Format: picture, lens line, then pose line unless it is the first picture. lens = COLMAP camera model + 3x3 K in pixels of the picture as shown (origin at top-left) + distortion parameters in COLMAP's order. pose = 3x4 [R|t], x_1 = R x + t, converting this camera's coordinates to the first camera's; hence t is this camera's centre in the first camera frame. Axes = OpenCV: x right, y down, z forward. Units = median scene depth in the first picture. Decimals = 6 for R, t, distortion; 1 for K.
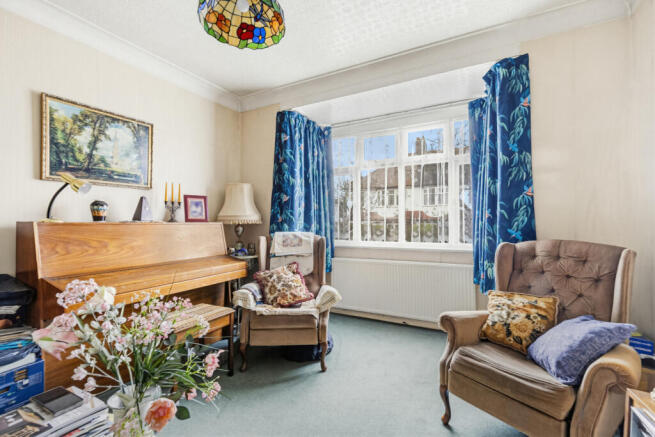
lens RADIAL K [[293.7, 0, 328.2], [0, 293.7, 227.7], [0, 0, 1]] dist [0.000851, 0.000082]
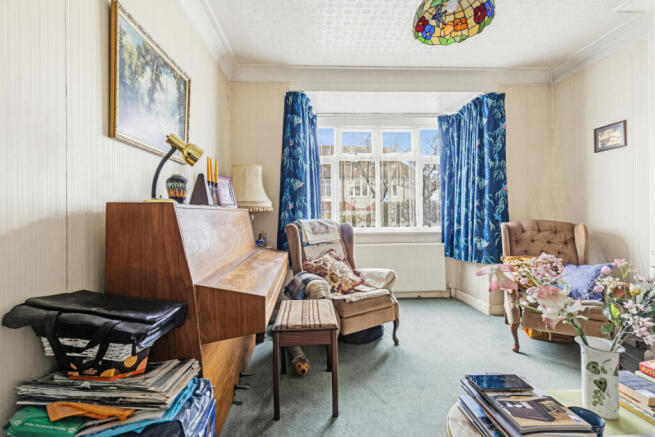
lens RADIAL K [[294.7, 0, 326.3], [0, 294.7, 220.1], [0, 0, 1]] dist [0.001158, -0.001215]
pose [[0.857798, -0.015651, 0.513749, -0.764064], [0.013953, 0.999877, 0.007163, 0.013902], [-0.513798, 0.001024, 0.857910, 0.183177]]
